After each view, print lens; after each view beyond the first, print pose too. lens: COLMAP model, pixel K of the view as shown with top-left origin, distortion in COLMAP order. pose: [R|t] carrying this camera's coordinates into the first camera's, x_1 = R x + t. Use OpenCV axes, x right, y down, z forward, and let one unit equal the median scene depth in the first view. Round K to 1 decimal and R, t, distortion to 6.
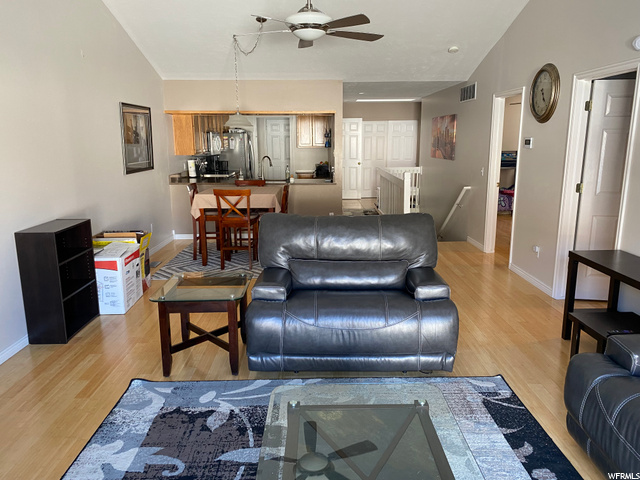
lens RADIAL K [[489.5, 0, 319.7], [0, 489.5, 240.3], [0, 0, 1]] dist [0.039907, -0.040975]
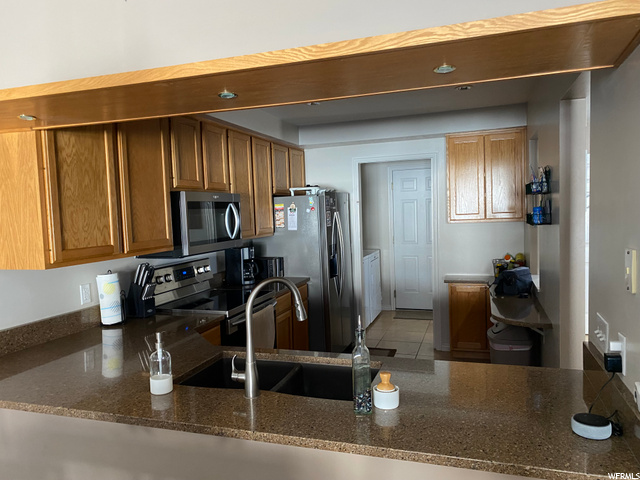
lens RADIAL K [[489.5, 0, 319.1], [0, 489.5, 240.3], [0, 0, 1]] dist [0.039907, -0.040975]
pose [[0.945569, -0.014484, -0.325099, -0.011651], [-0.030494, 0.990670, -0.132830, -0.111222], [0.323990, 0.135513, 0.936305, 0.553146]]
